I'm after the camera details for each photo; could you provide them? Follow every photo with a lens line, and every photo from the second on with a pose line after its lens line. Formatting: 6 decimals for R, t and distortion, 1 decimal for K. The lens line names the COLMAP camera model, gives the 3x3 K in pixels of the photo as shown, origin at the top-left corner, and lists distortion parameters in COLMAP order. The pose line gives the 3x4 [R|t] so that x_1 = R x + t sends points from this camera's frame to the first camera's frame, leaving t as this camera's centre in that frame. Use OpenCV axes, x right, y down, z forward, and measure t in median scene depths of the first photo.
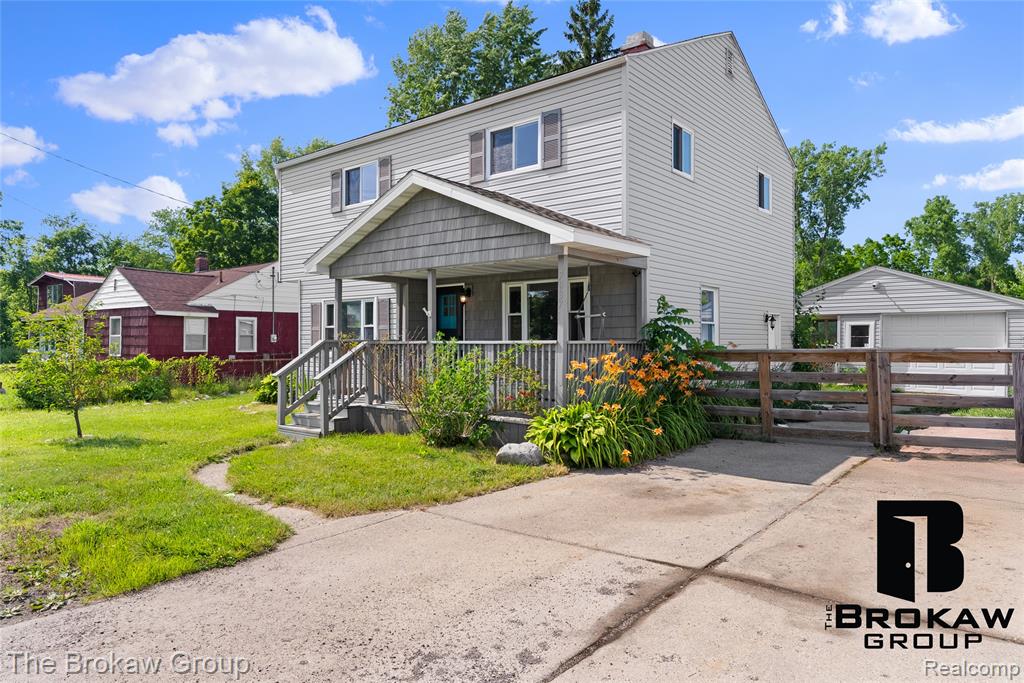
lens RADIAL K [[634.9, 0, 514.9], [0, 634.9, 343.6], [0, 0, 1]] dist [0.003908, 0.002288]
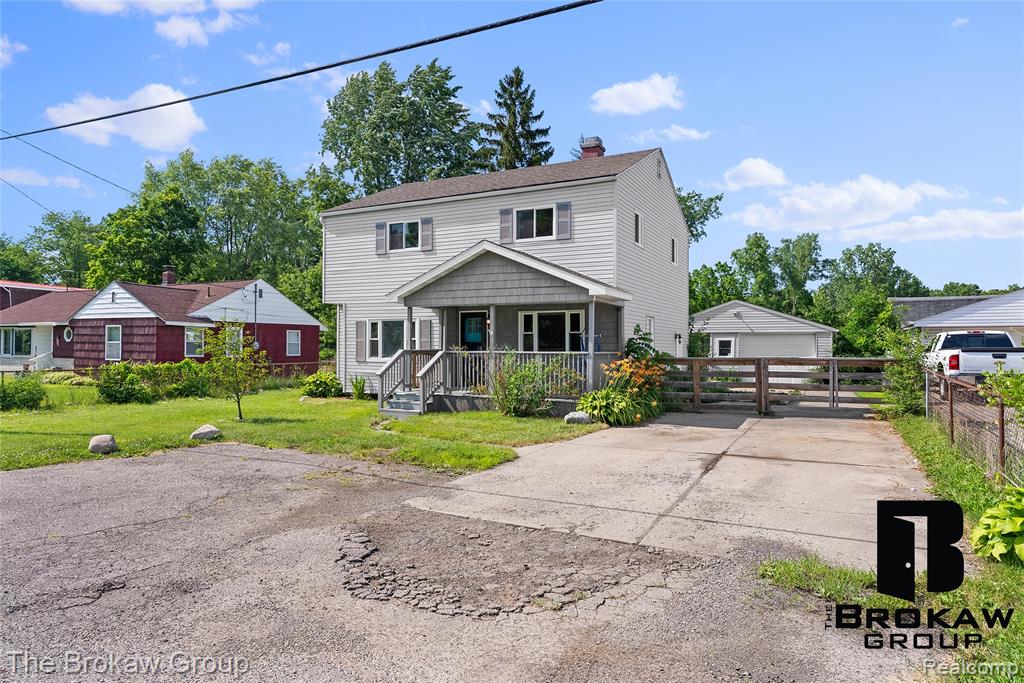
lens RADIAL K [[580.7, 0, 512.0], [0, 580.7, 341.5], [0, 0, 1]] dist [0.000192, 0.000223]
pose [[0.981521, 0.009473, 0.191118, -0.297561], [-0.006627, 0.999857, -0.015528, -0.005059], [-0.191238, 0.013974, 0.981444, -0.321539]]
